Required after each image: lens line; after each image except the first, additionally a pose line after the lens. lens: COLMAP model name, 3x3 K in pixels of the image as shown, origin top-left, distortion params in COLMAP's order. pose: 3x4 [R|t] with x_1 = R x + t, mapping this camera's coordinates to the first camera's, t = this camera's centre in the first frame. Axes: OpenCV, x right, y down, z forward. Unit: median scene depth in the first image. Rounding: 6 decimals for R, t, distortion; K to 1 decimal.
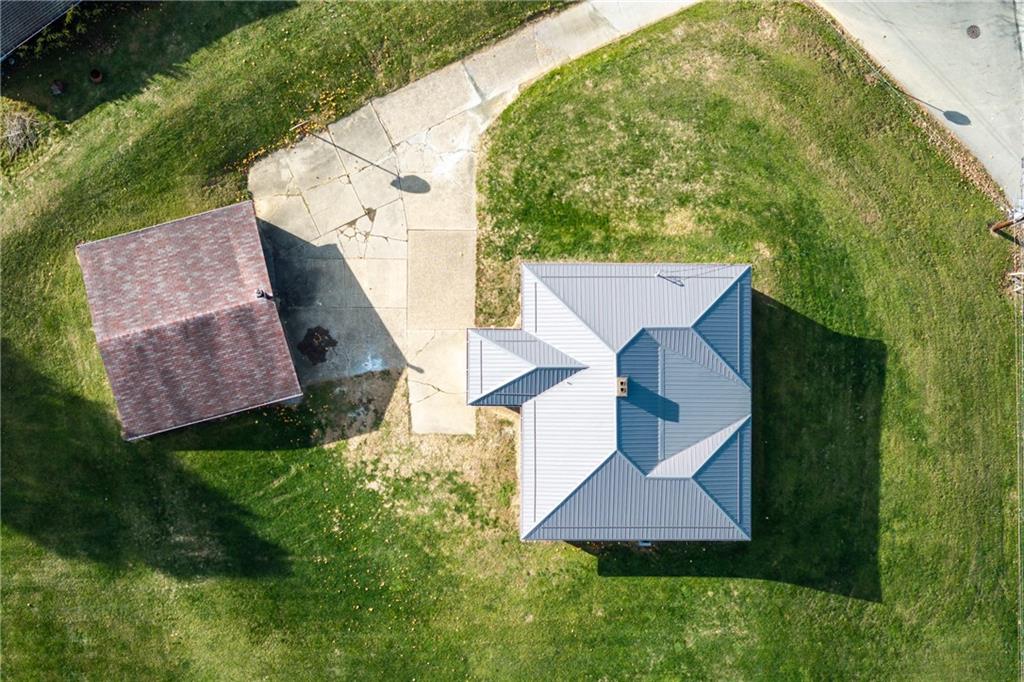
lens RADIAL K [[2023.7, 0, 508.0], [0, 2023.7, 399.8], [0, 0, 1]] dist [-0.232074, 1.626501]
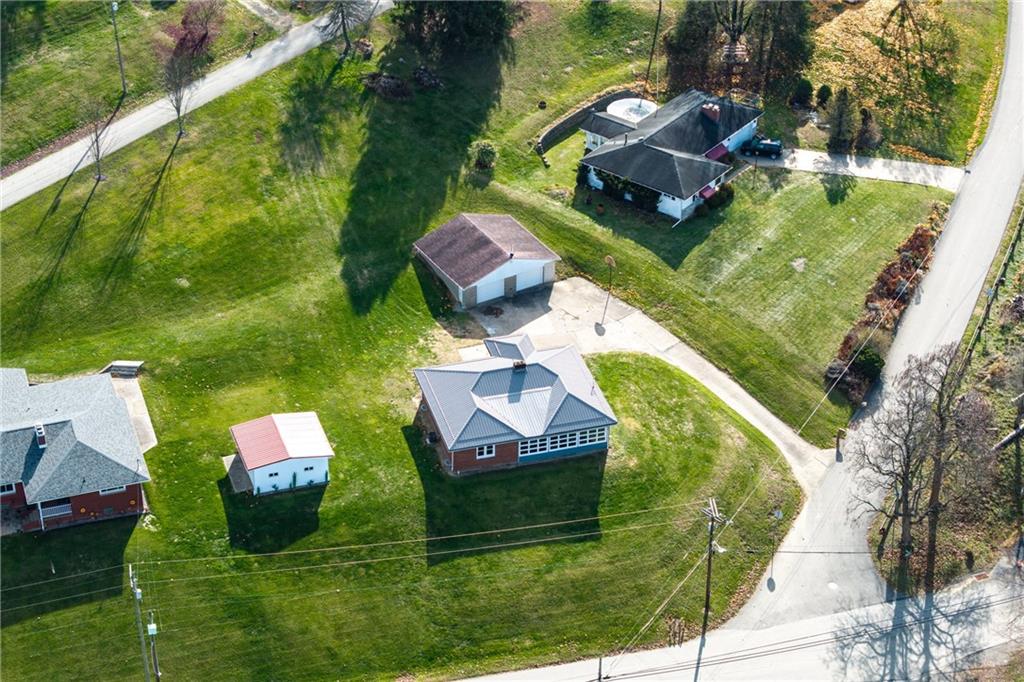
lens RADIAL K [[2023.7, 0, 508.0], [0, 2023.7, 399.8], [0, 0, 1]] dist [-0.232074, 1.626501]
pose [[0.281720, 0.546160, -0.788887, 1.296295], [-0.959488, 0.156908, -0.234014, 0.371735], [-0.004026, 0.822854, 0.568238, 0.089745]]
